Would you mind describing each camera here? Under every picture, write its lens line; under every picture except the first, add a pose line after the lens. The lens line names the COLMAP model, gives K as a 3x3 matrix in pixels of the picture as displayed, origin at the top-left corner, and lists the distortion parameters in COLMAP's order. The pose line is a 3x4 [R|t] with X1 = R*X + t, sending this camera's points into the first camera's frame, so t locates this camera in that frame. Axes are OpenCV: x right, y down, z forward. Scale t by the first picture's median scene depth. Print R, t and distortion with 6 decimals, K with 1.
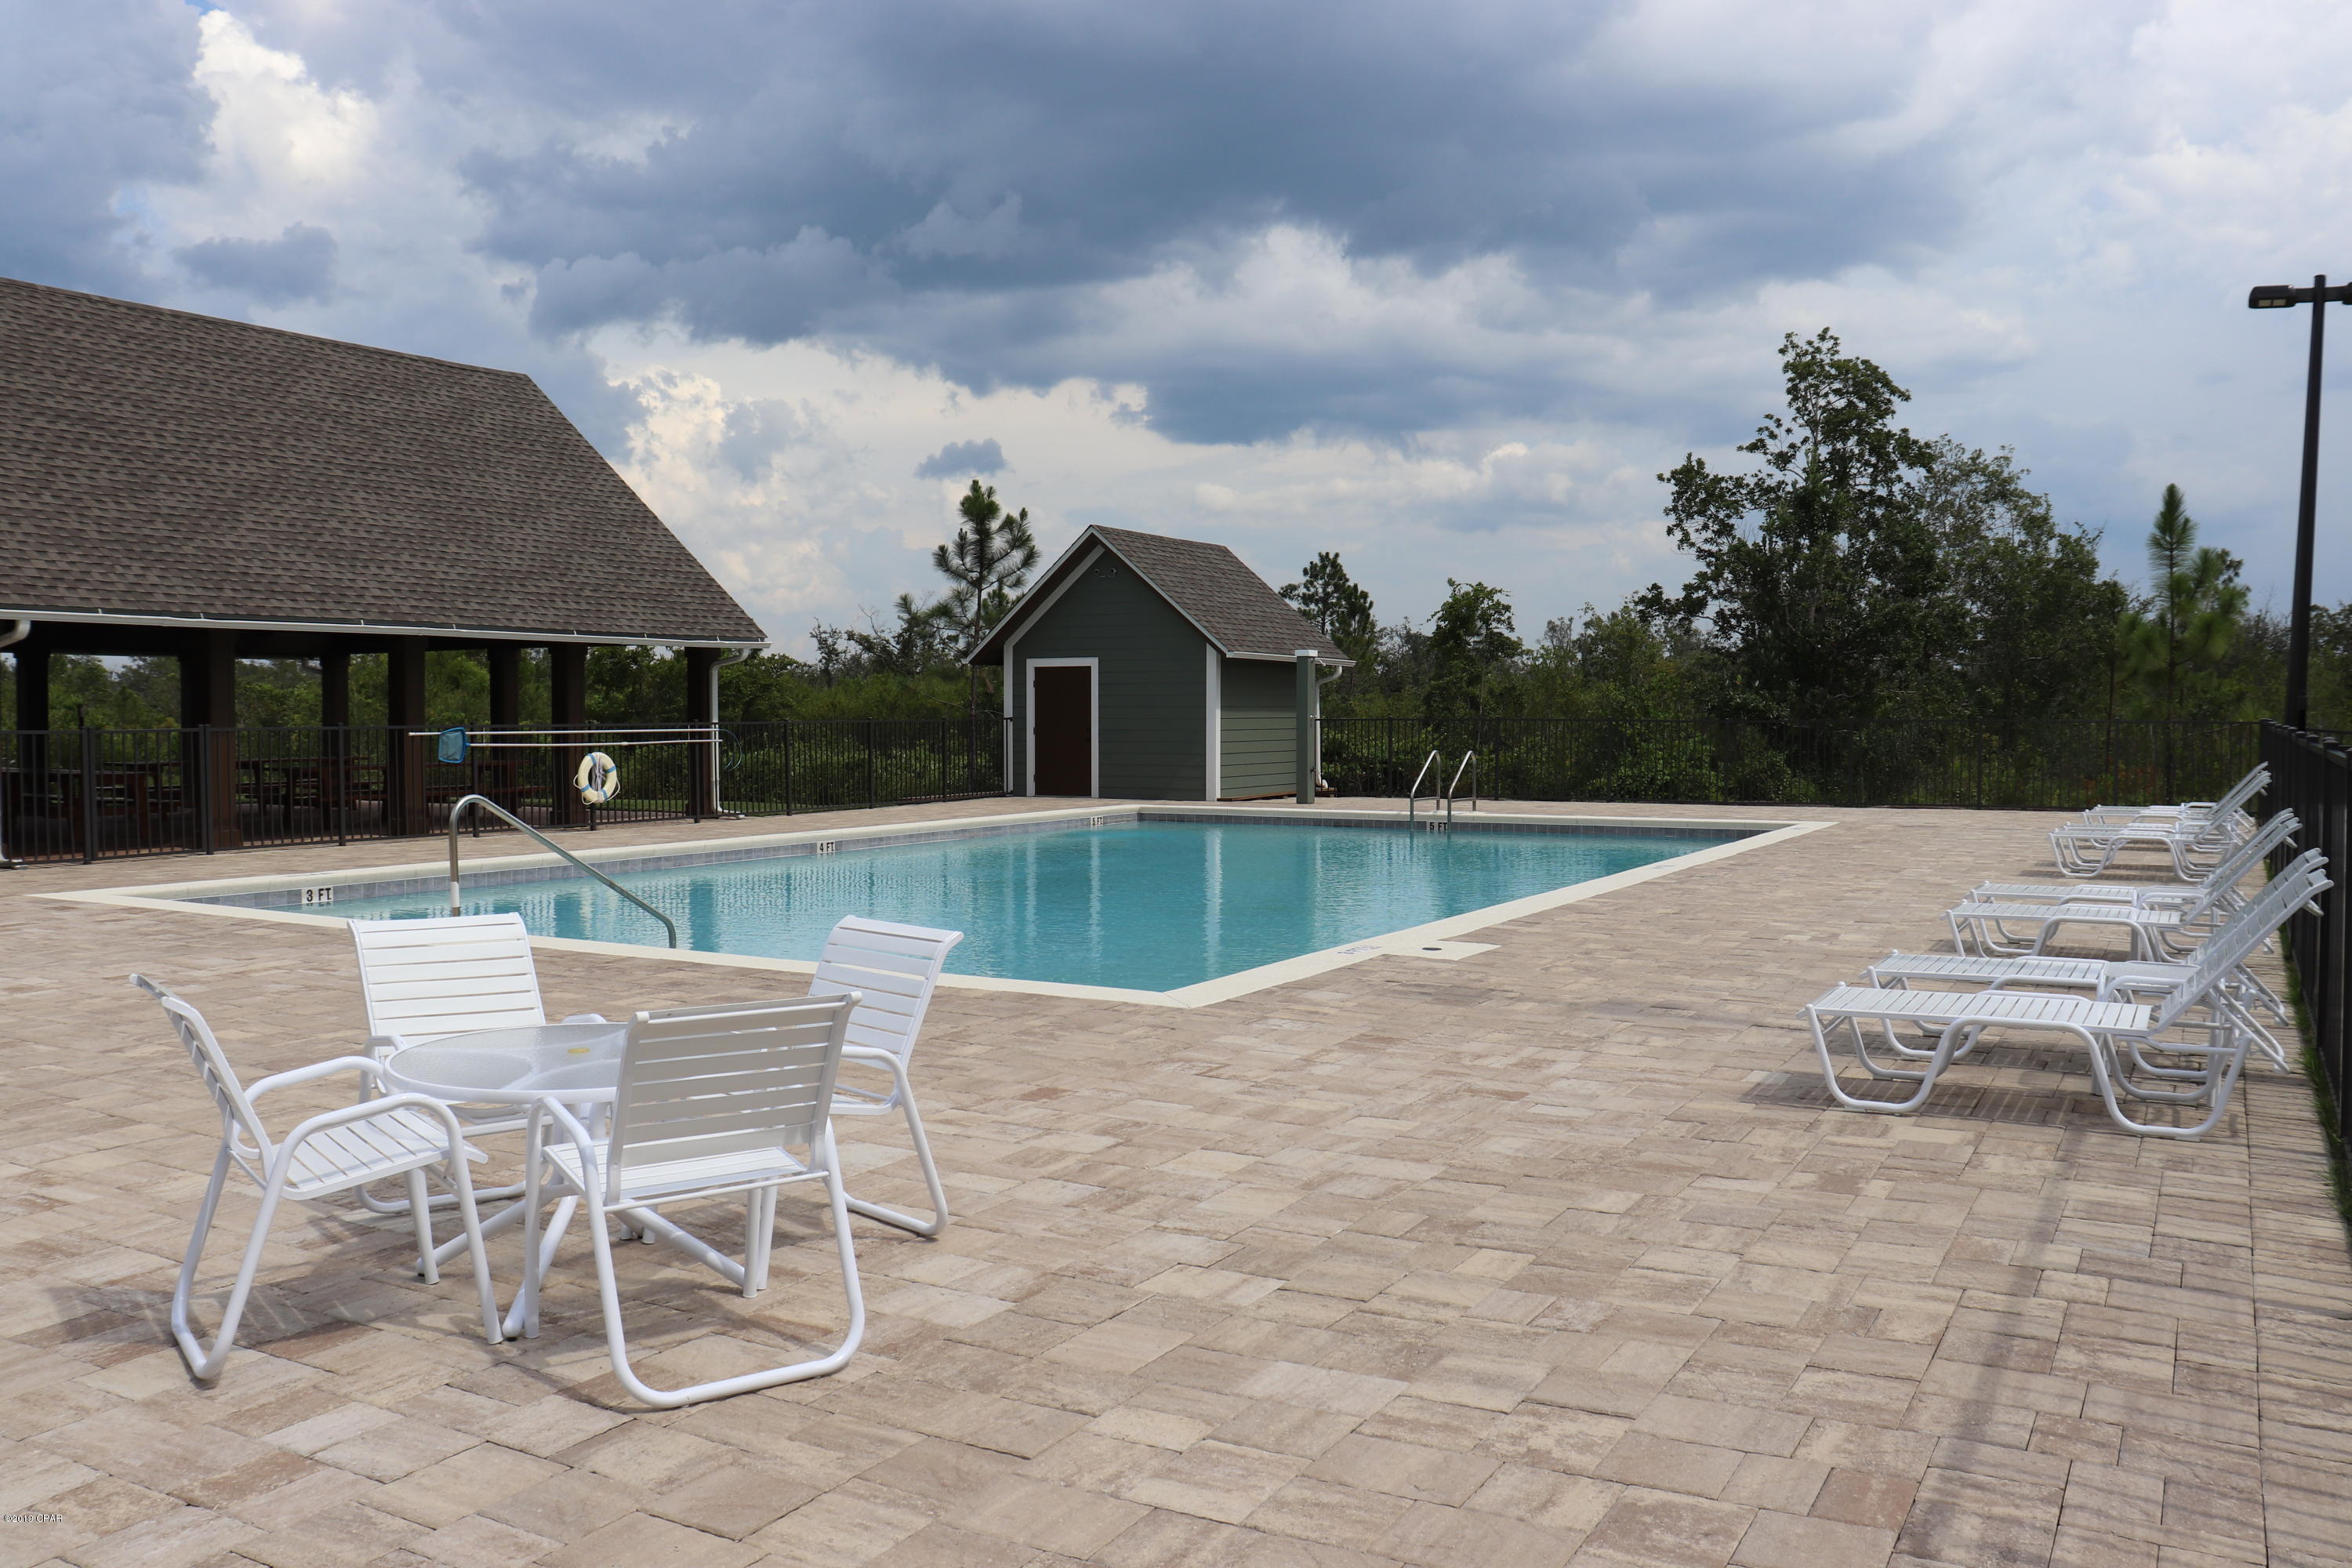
lens RADIAL K [[2071.8, 0, 1176.0], [0, 2071.8, 784.0], [0, 0, 1]] dist [-0.185817, 0.230291]
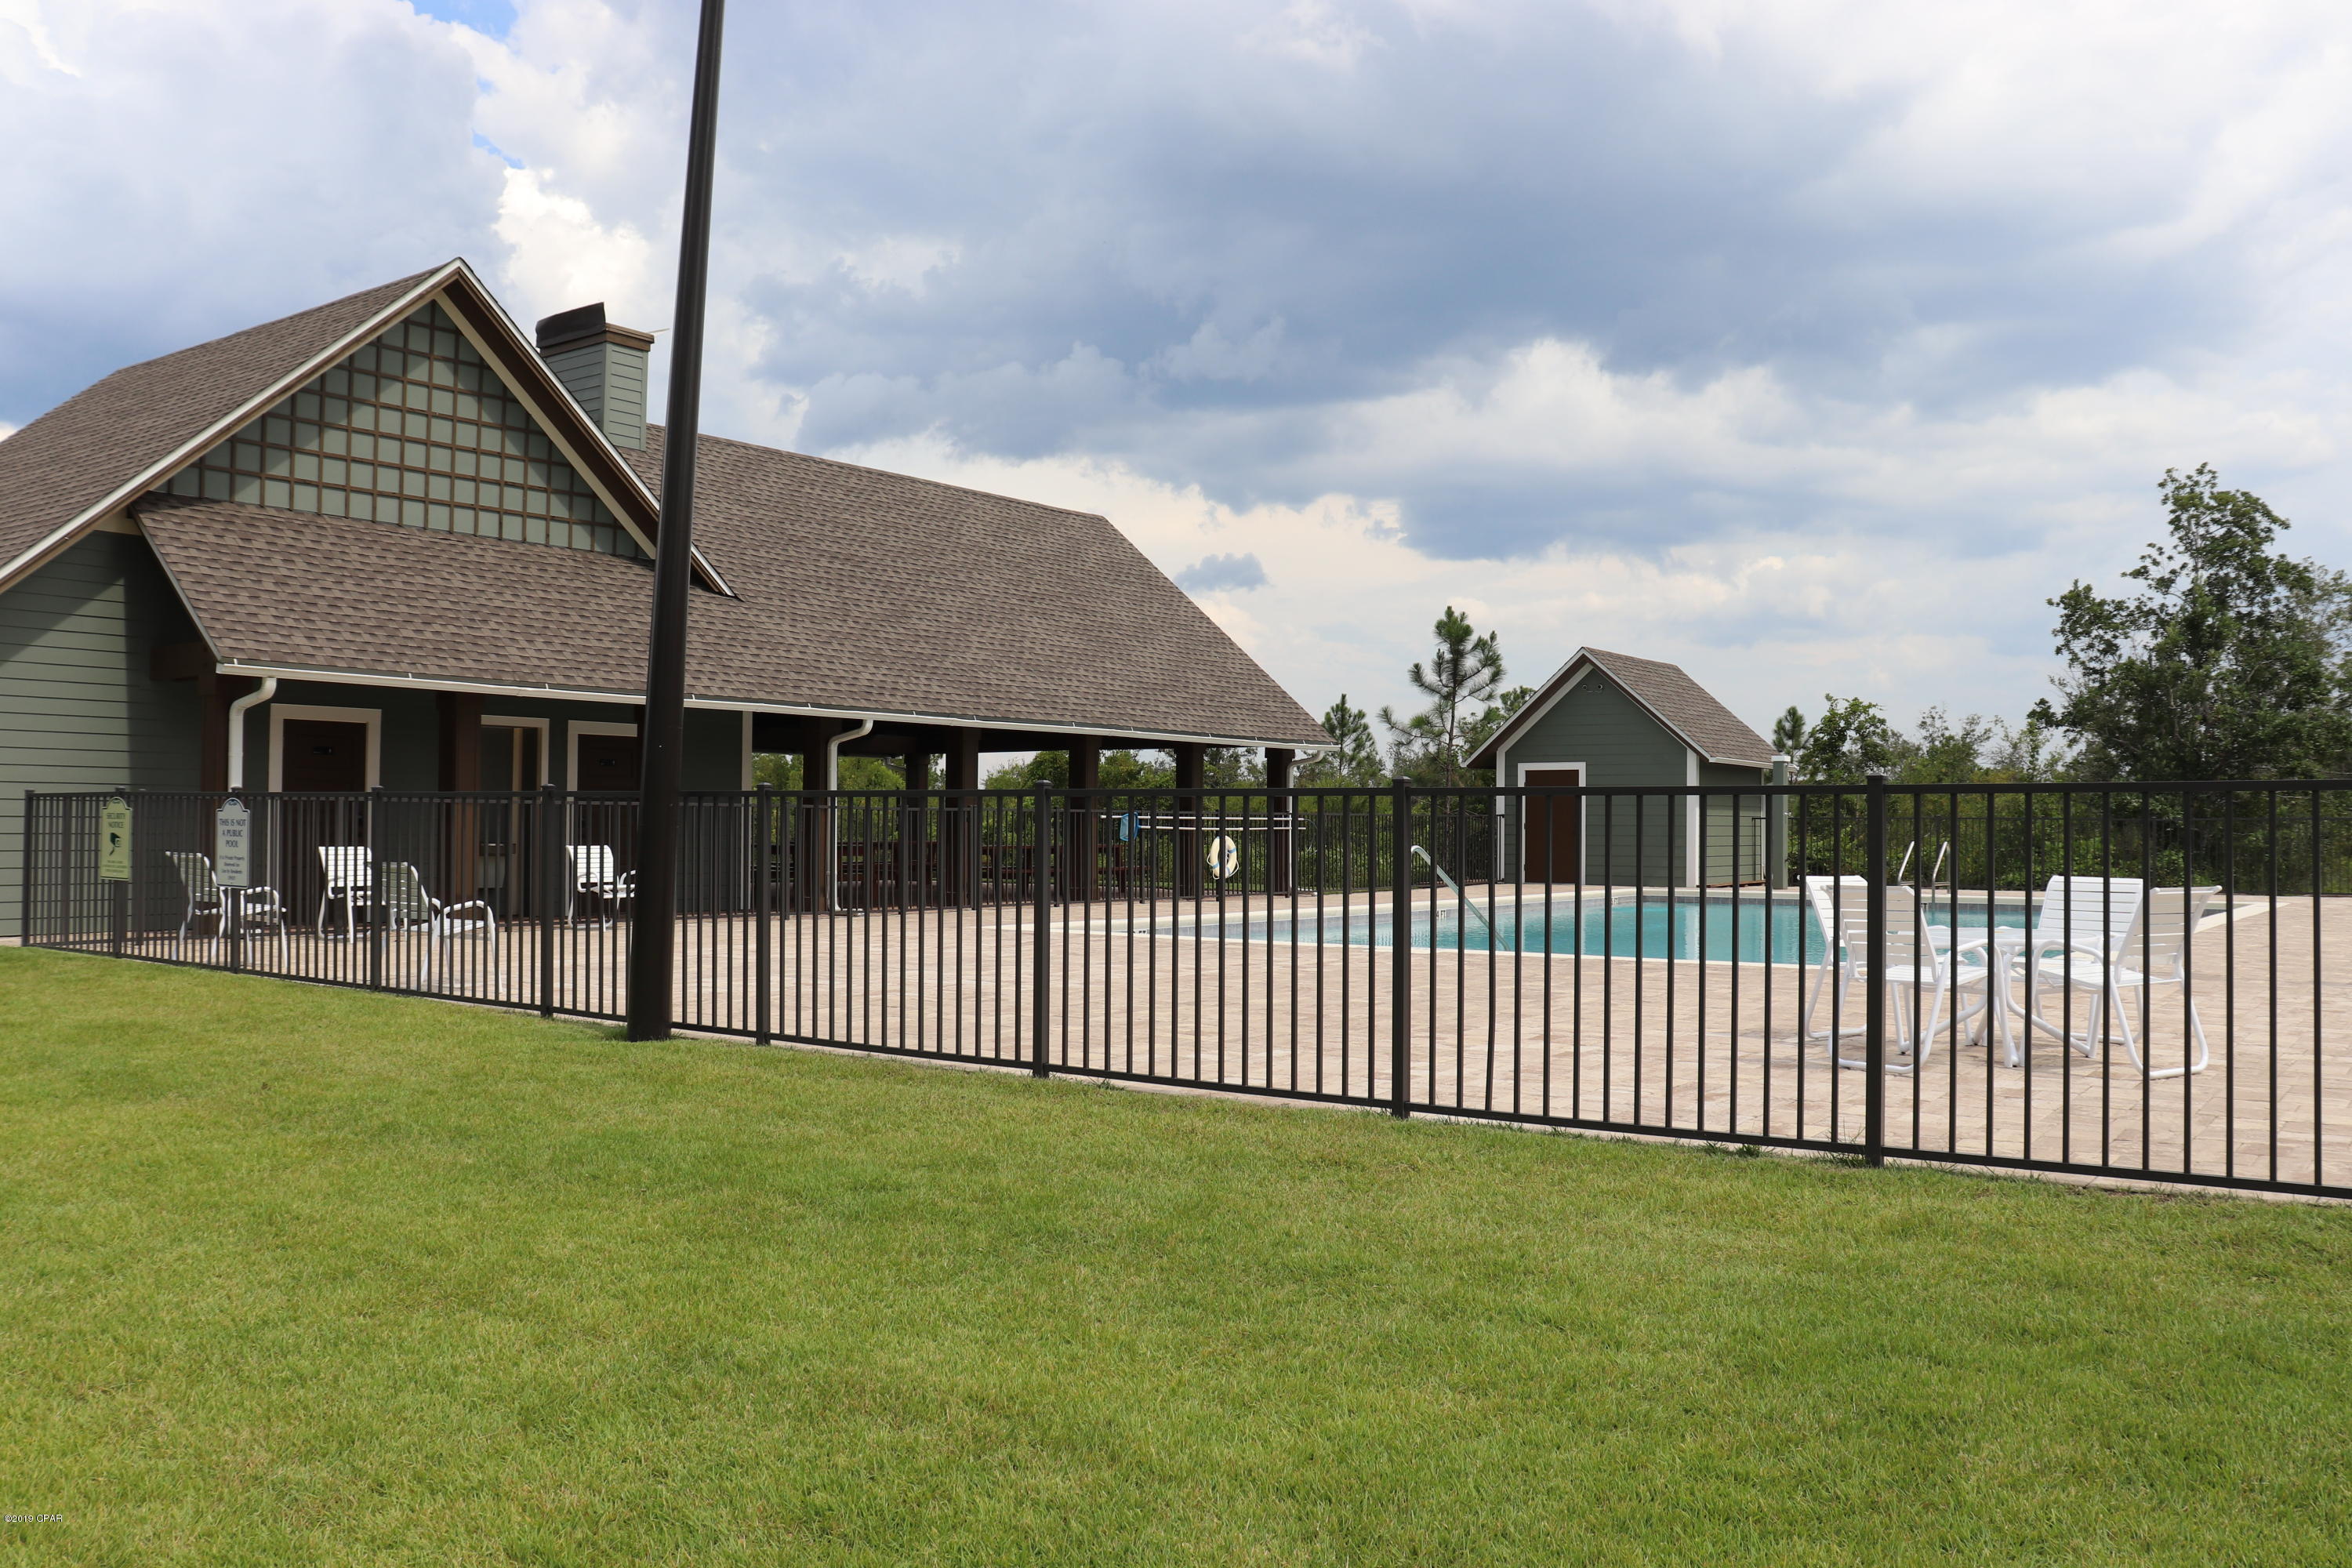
lens RADIAL K [[2071.8, 0, 1176.0], [0, 2071.8, 784.0], [0, 0, 1]] dist [-0.185817, 0.230291]
pose [[0.992869, 0.005662, -0.119080, -0.098847], [-0.012231, 0.998438, -0.054507, 0.012273], [0.118585, 0.055575, 0.991387, -0.121634]]
